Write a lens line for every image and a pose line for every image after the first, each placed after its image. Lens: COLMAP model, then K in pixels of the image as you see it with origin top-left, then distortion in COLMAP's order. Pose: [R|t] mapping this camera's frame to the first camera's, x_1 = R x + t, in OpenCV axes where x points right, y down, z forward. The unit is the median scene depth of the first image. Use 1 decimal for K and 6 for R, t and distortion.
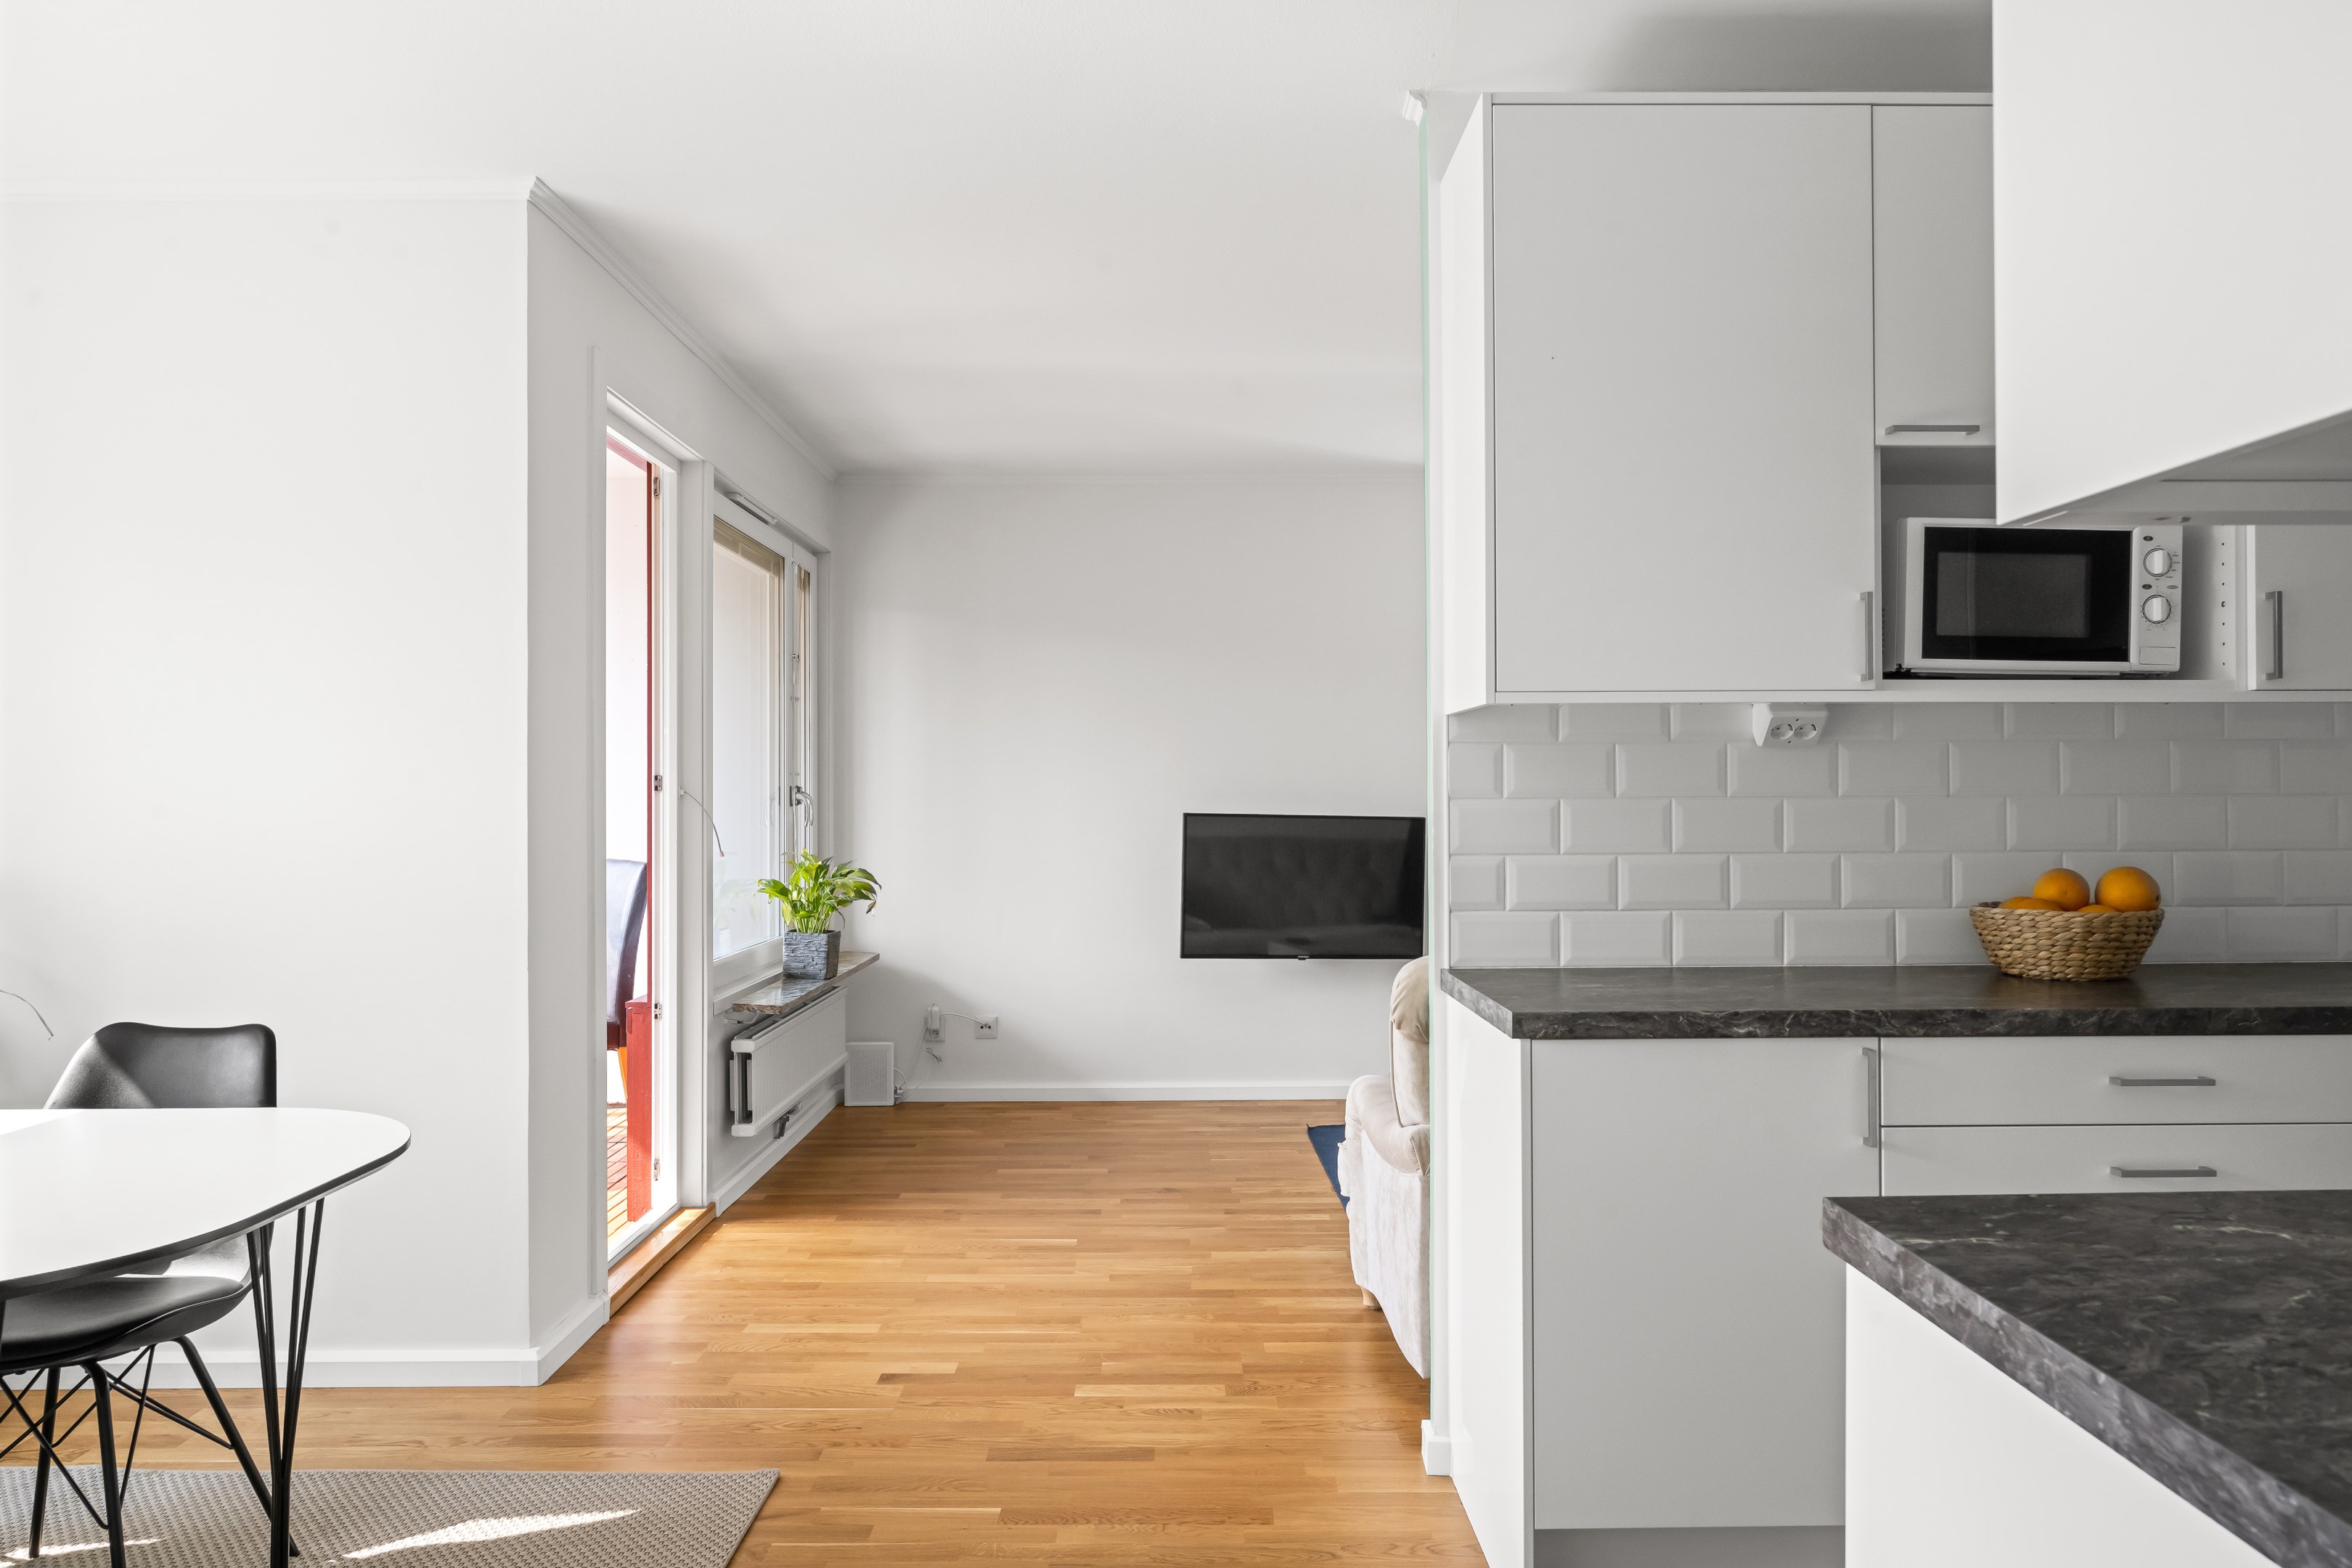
lens RADIAL K [[1493.6, 0, 1176.0], [0, 1493.6, 784.0], [0, 0, 1]] dist [0.001151, -0.000047]
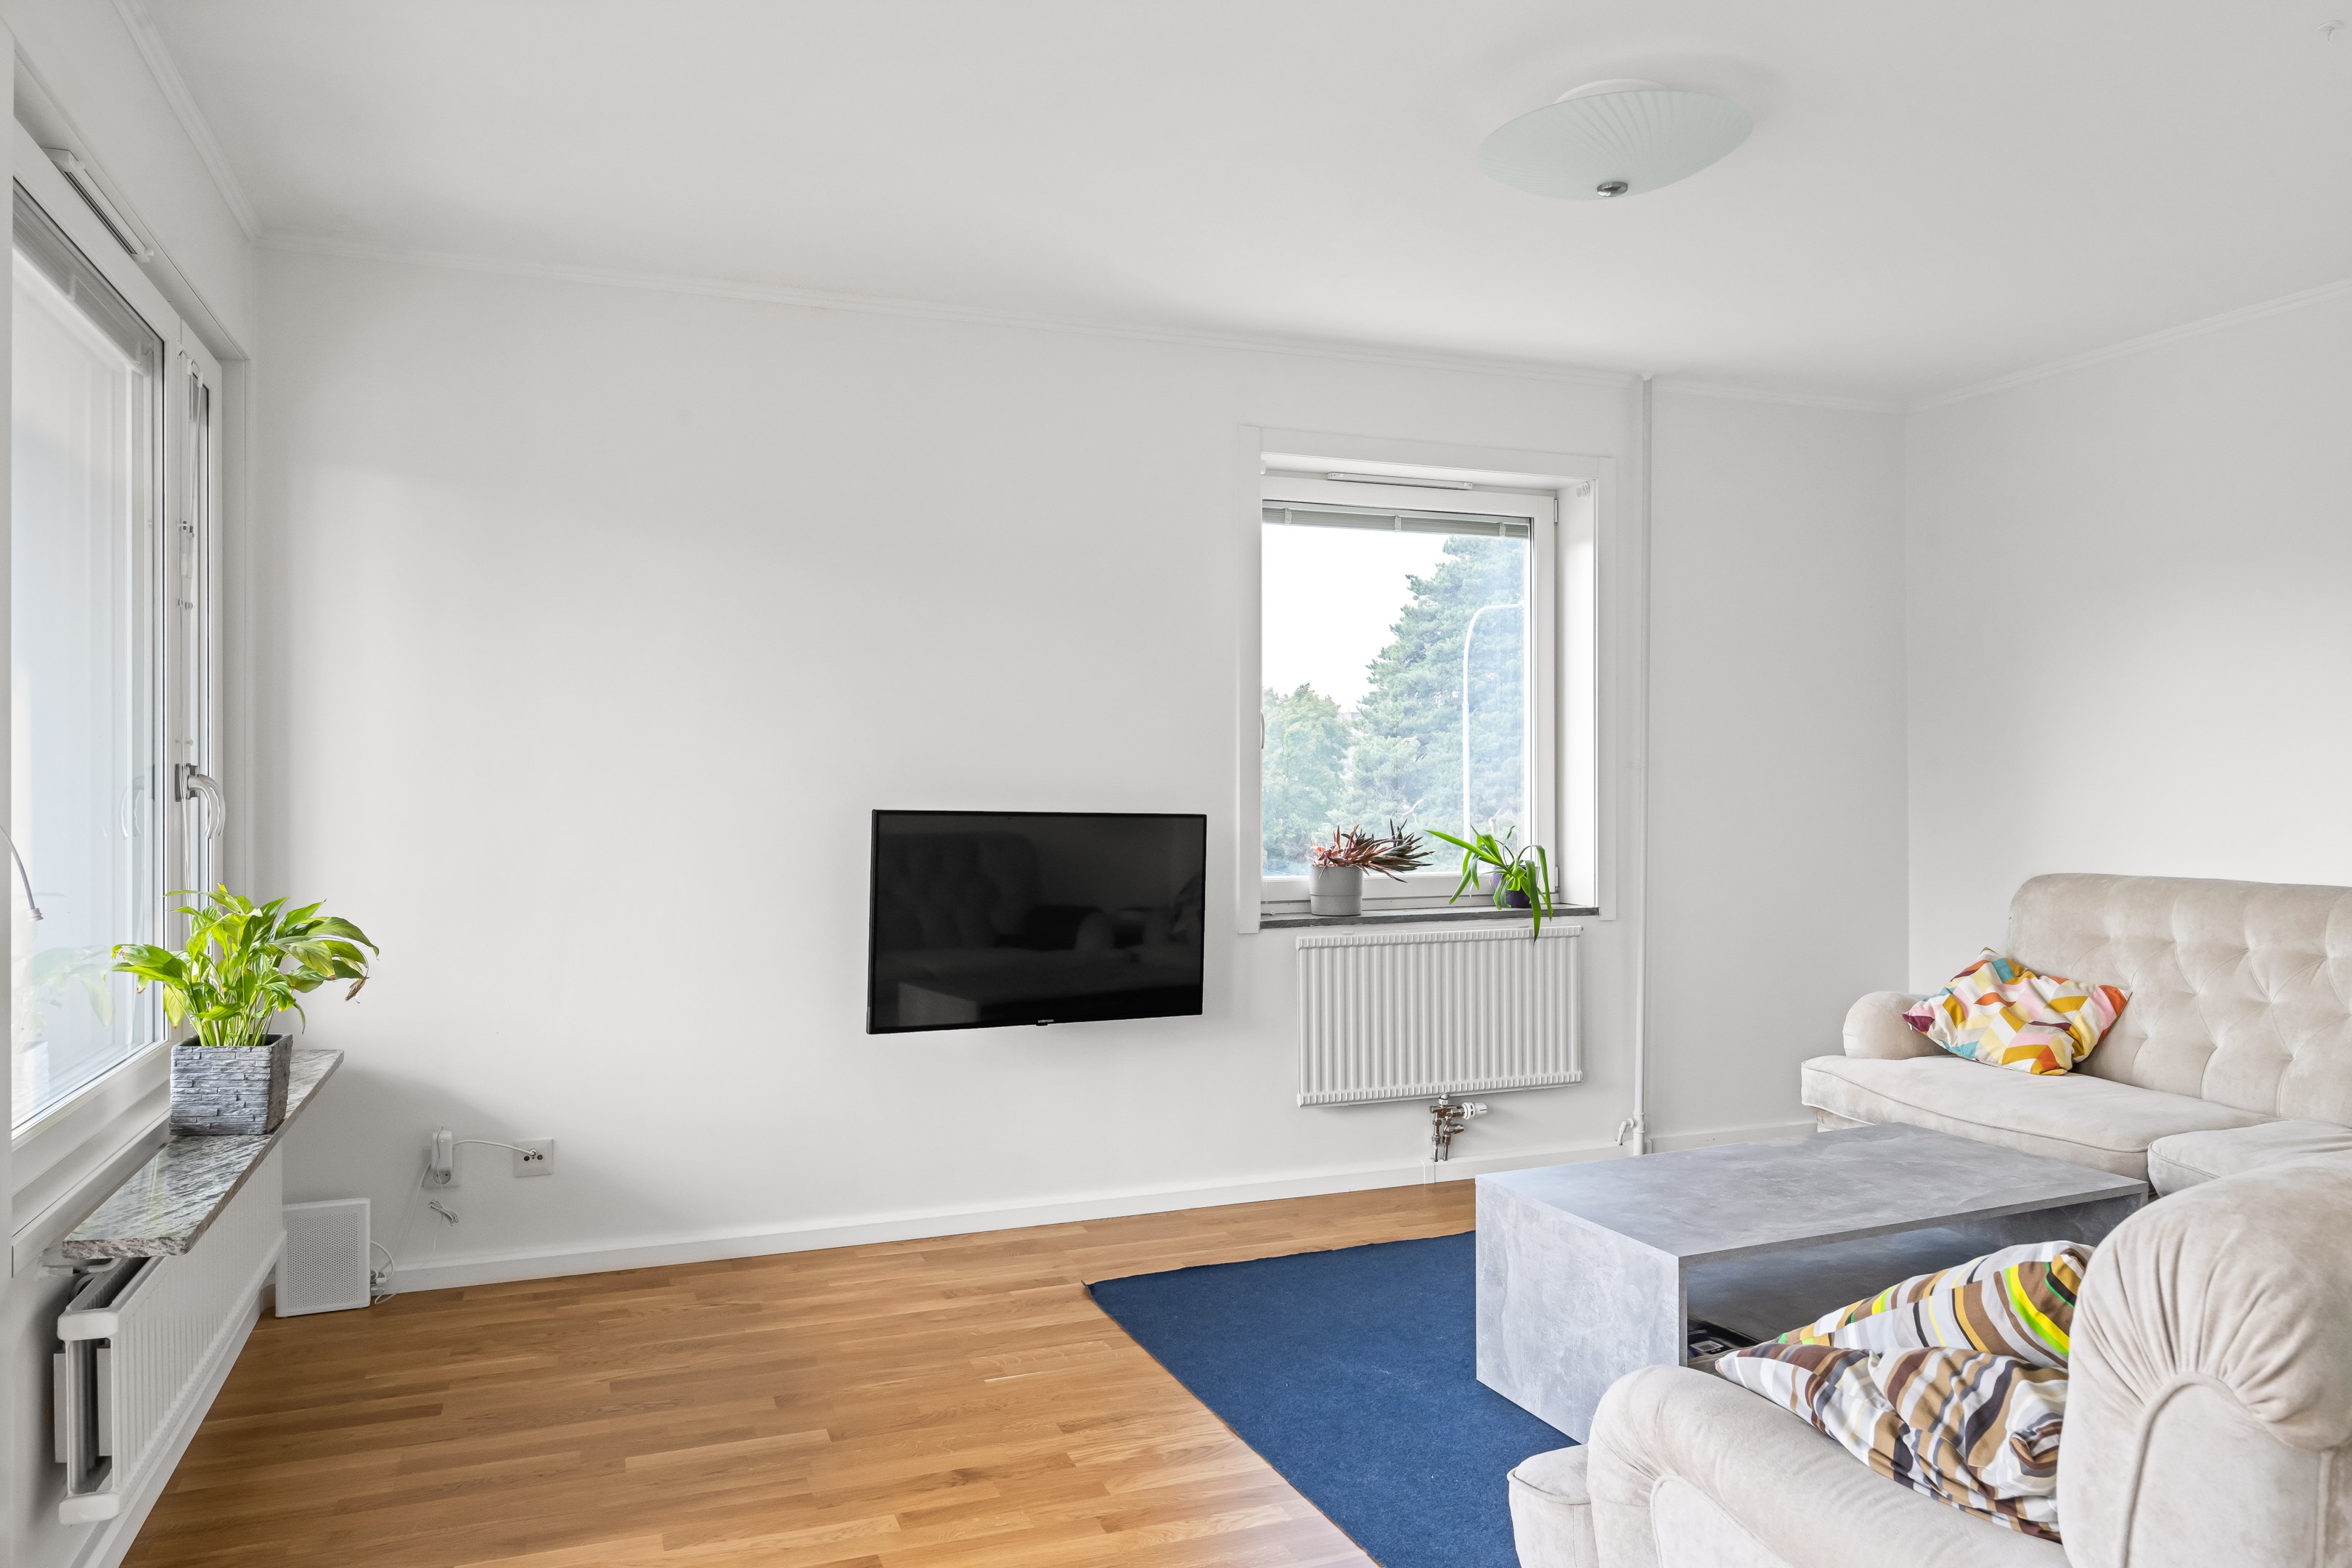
lens RADIAL K [[1541.2, 0, 1176.0], [0, 1541.2, 784.0], [0, 0, 1]] dist [-0.001645, -0.003032]
pose [[0.938208, 0.003867, 0.346052, -0.118388], [-0.006578, 0.999956, 0.006658, 0.002771], [-0.346011, -0.008523, 0.938192, 0.372752]]
